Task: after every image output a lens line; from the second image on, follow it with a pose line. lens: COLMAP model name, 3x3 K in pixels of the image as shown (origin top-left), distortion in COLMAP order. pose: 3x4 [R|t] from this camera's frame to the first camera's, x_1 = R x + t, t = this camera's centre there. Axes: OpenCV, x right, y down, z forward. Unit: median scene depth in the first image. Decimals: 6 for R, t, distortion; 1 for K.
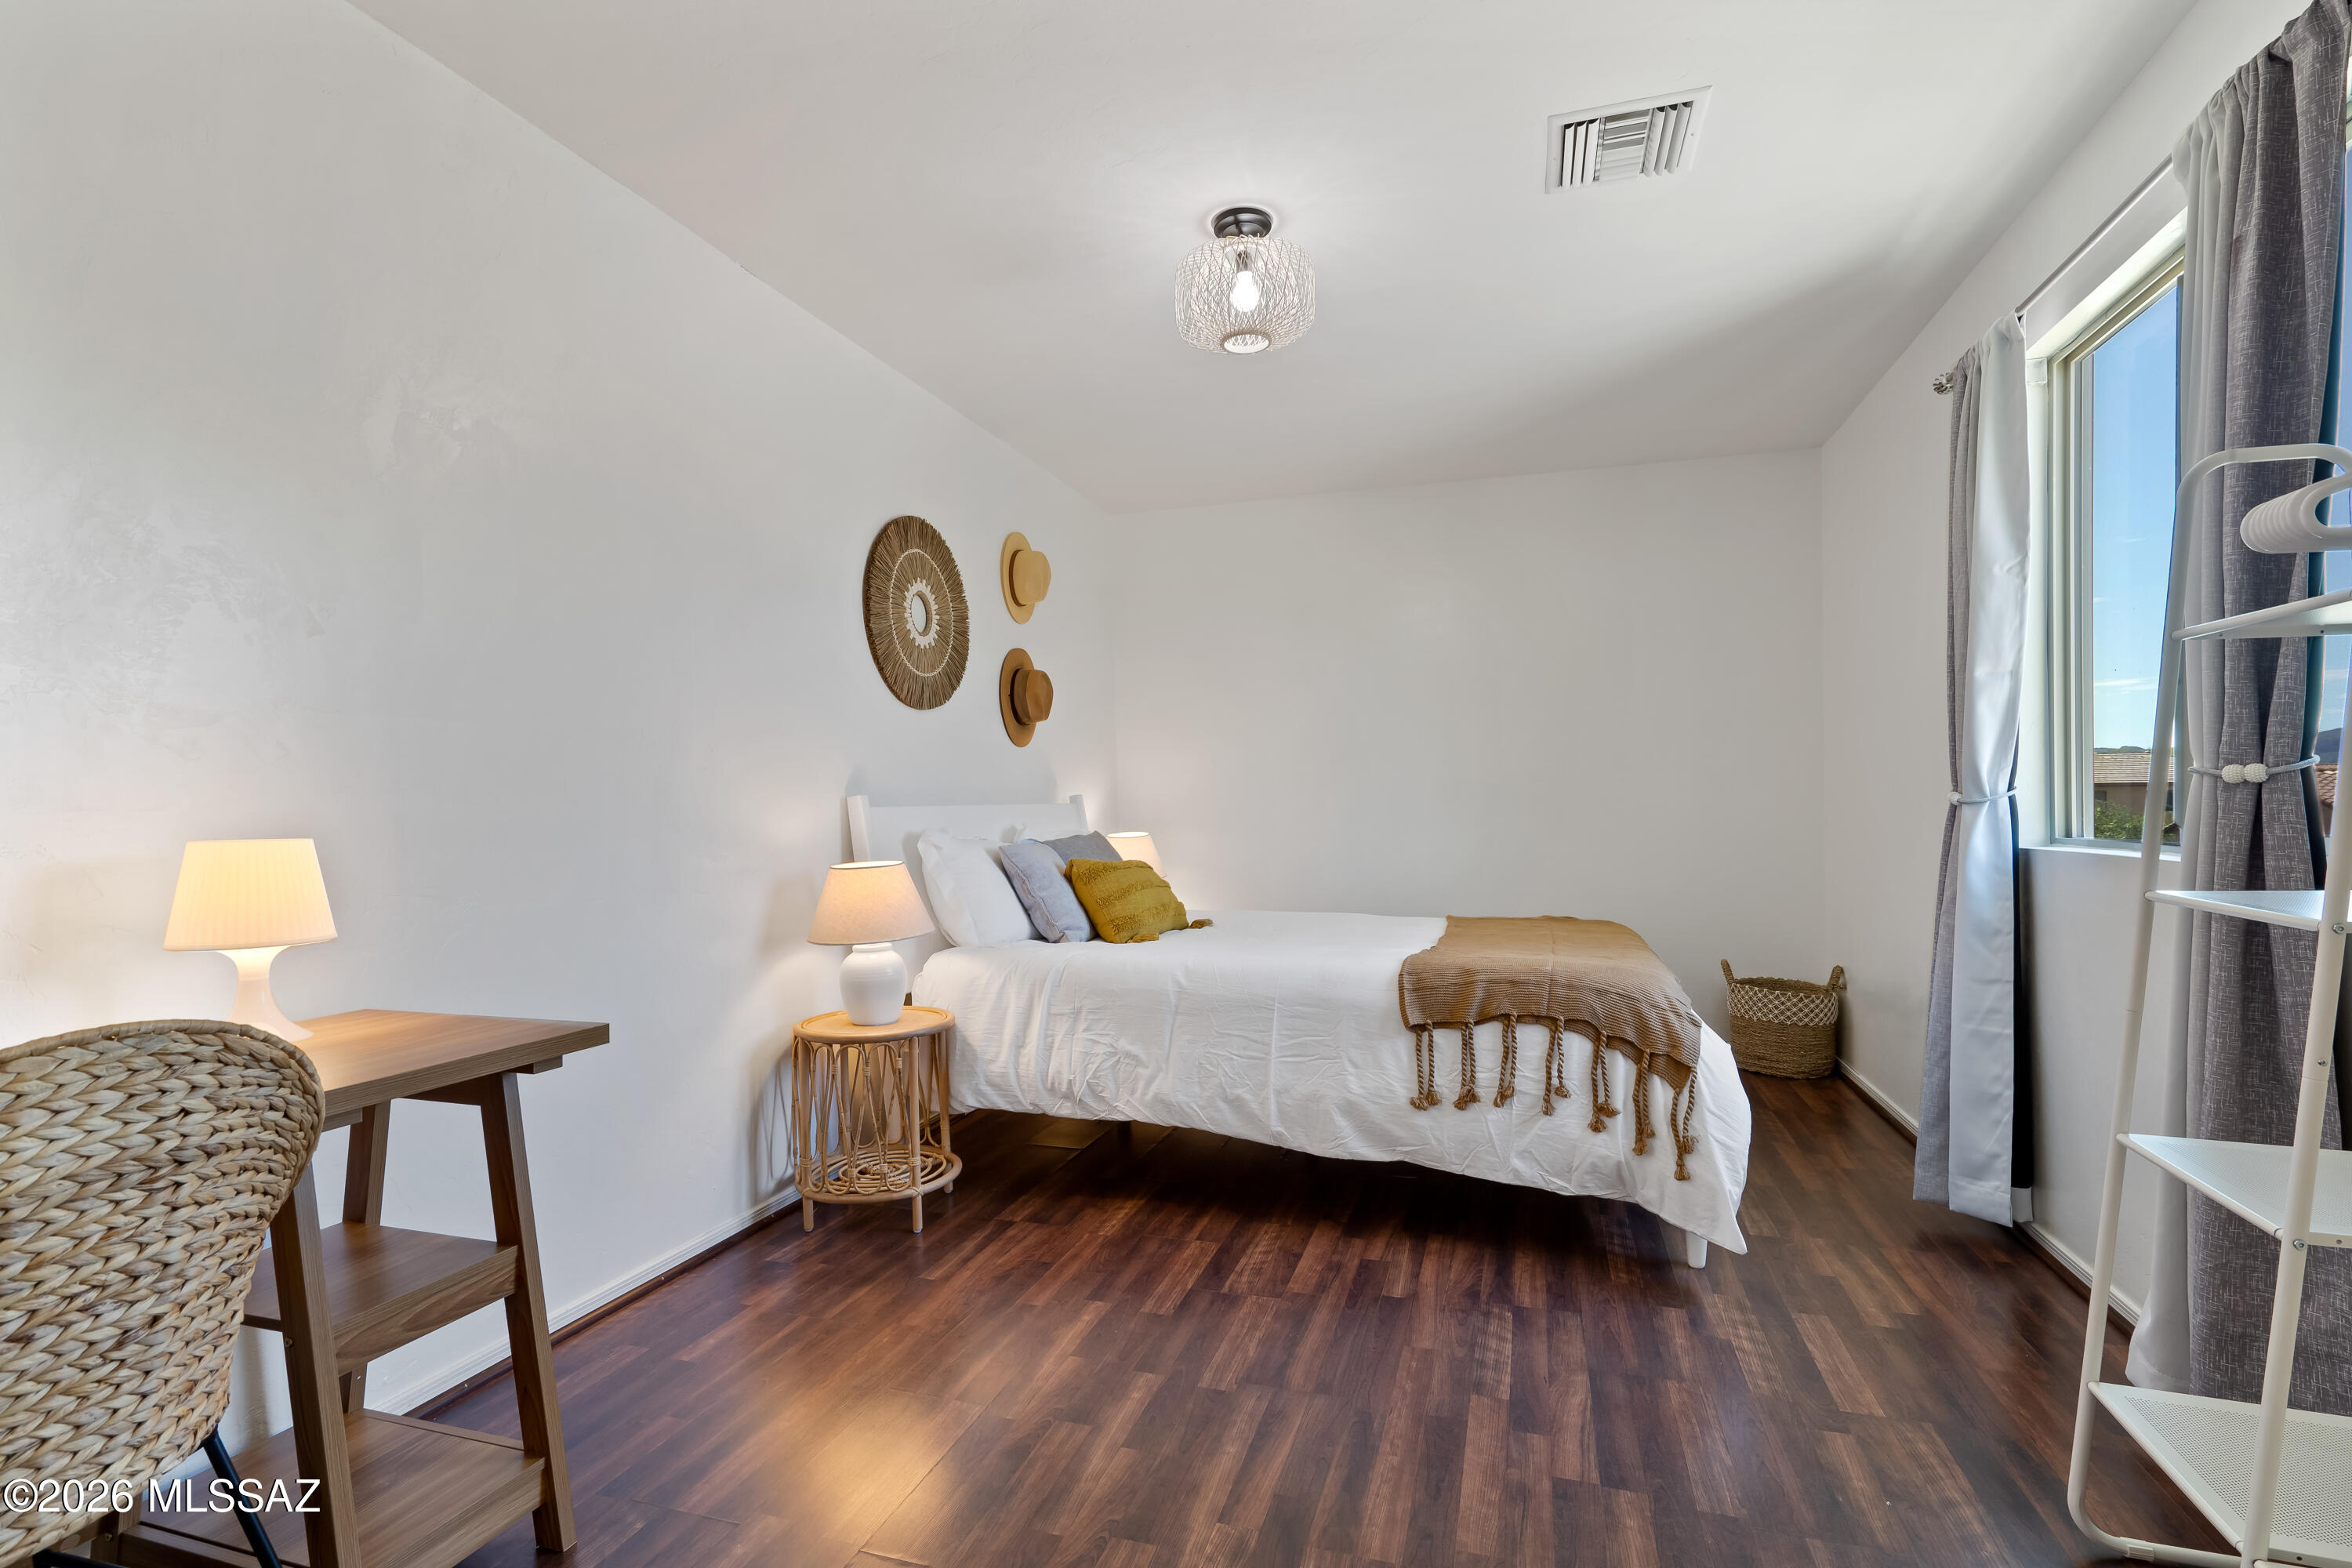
lens RADIAL K [[1102.0, 0, 1180.1], [0, 1102.0, 790.9], [0, 0, 1]] dist [-0.001963, 0.000562]
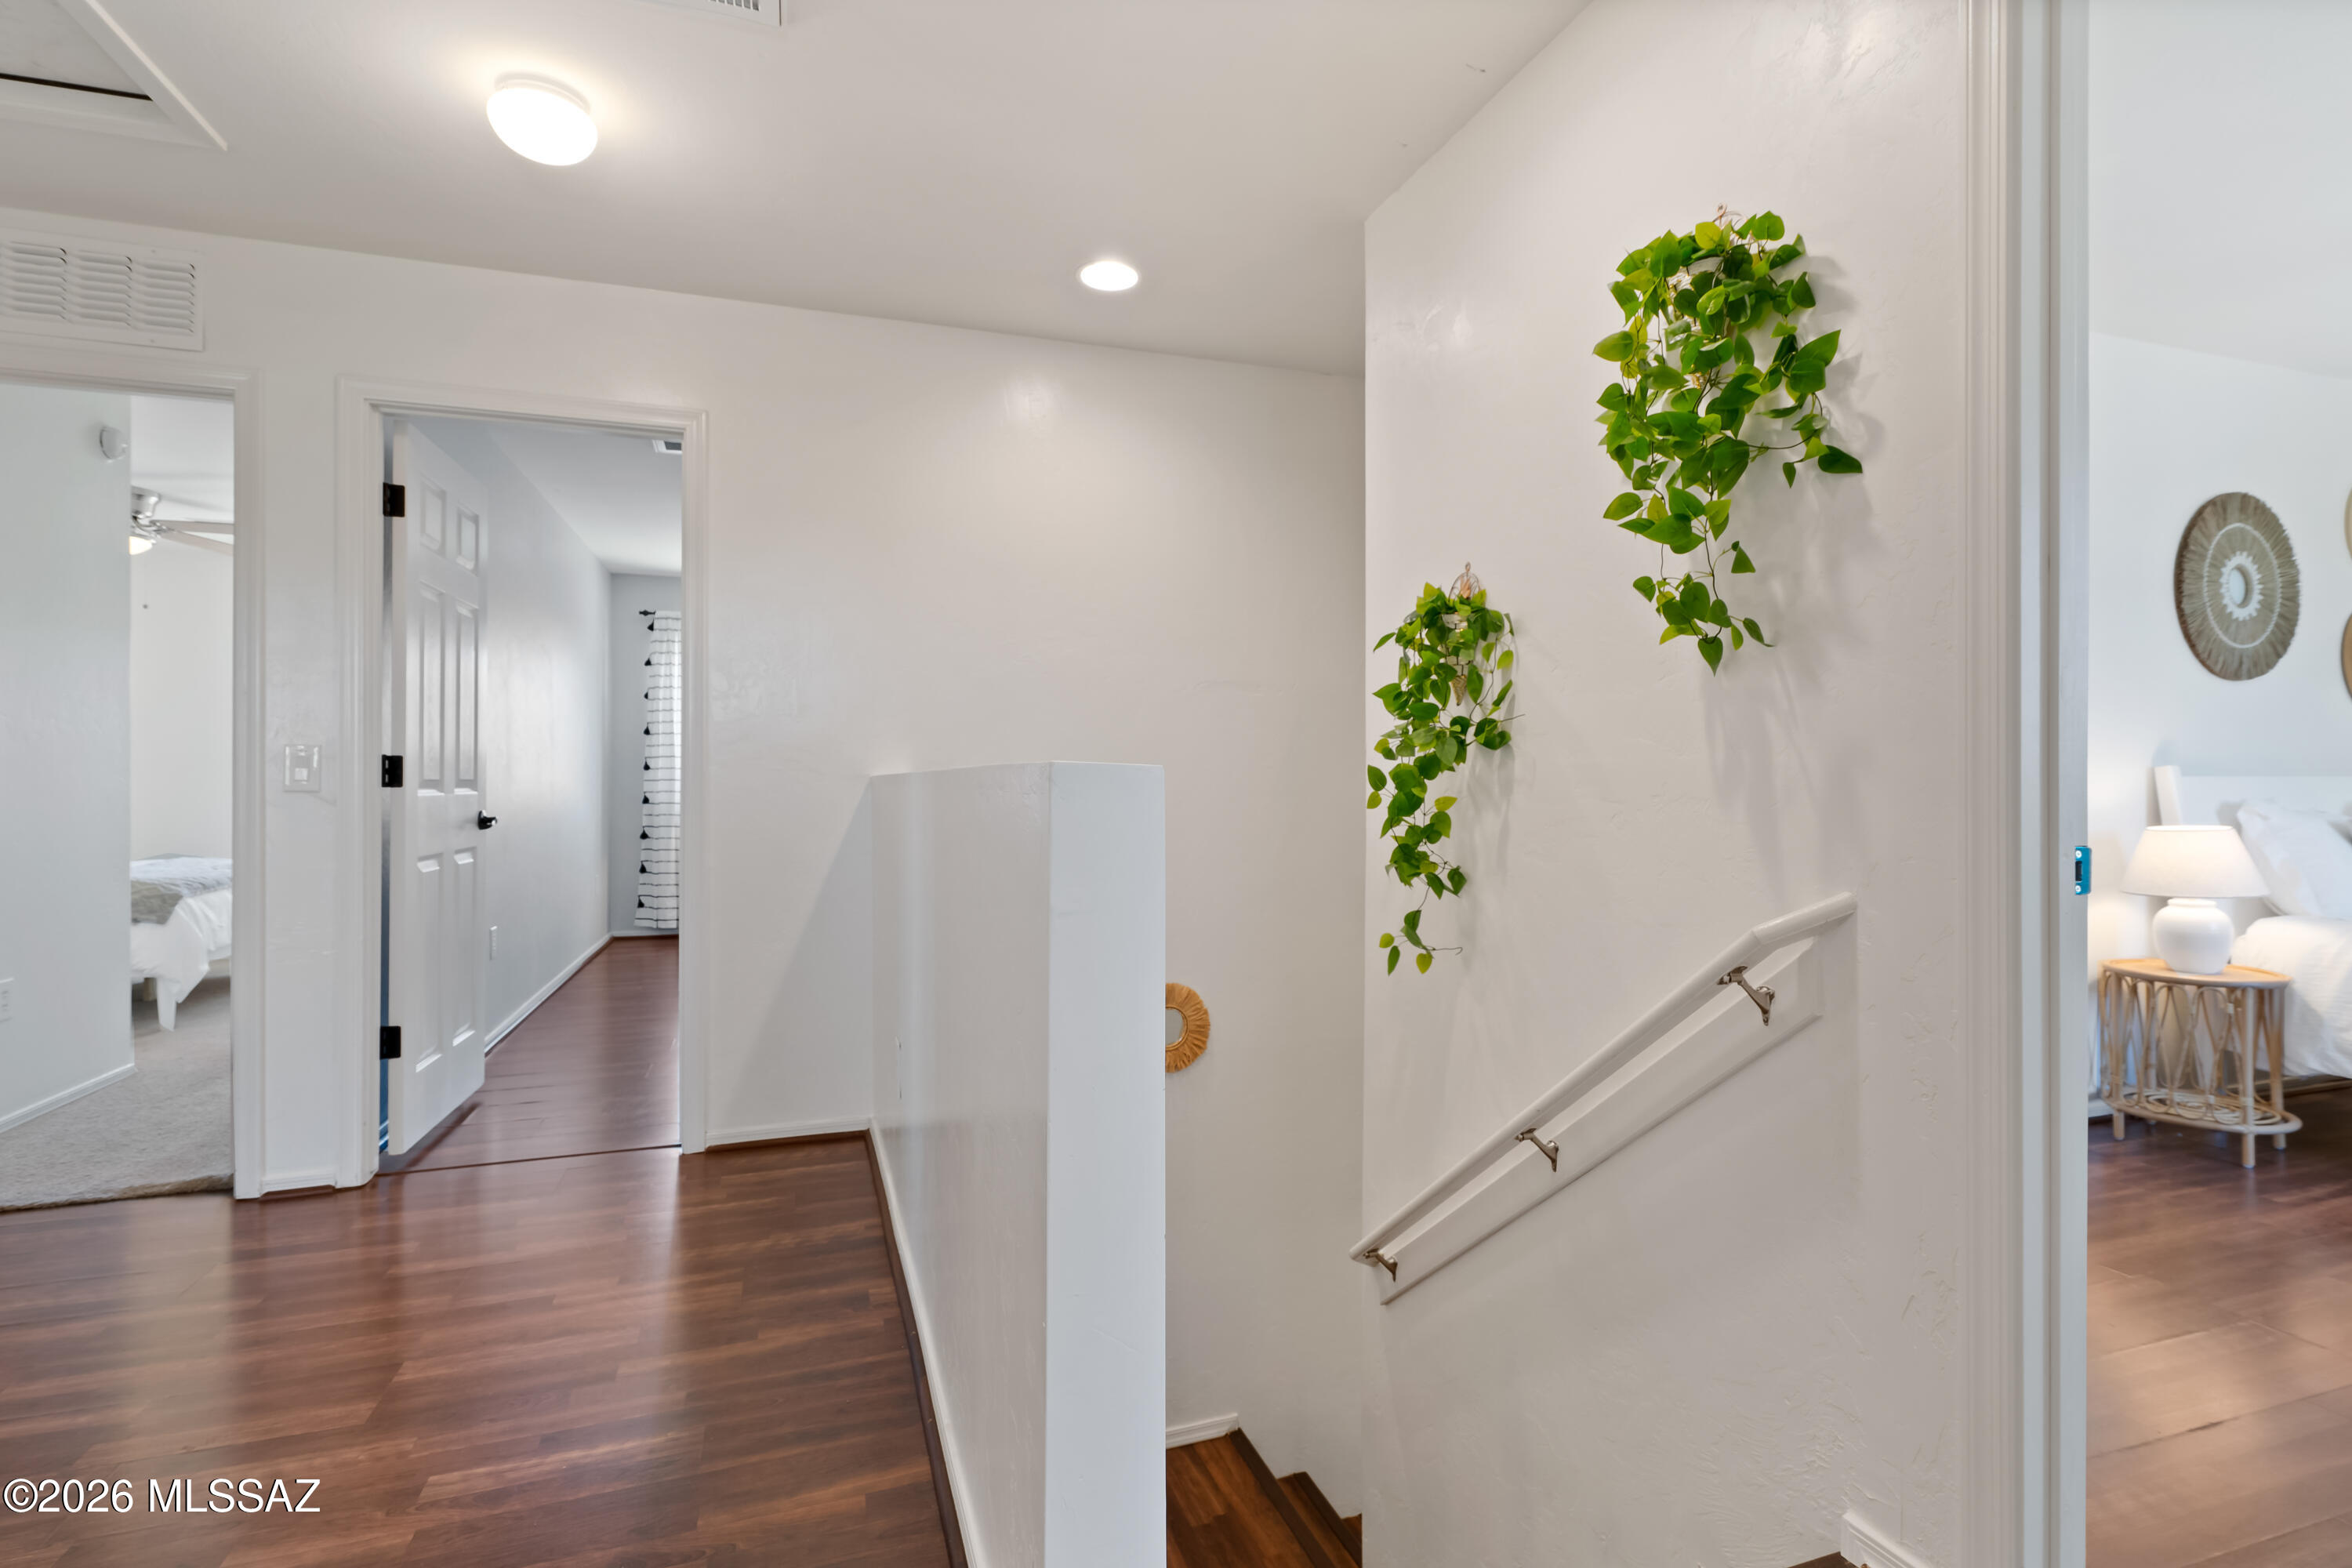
lens RADIAL K [[1102.0, 0, 1170.0], [0, 1102.0, 778.6], [0, 0, 1]] dist [-0.001963, 0.000562]
pose [[0.593631, 0.018387, -0.804527, -0.001829], [-0.000667, 0.999750, 0.022357, -0.006307], [0.804737, -0.012735, 0.593495, -0.426131]]
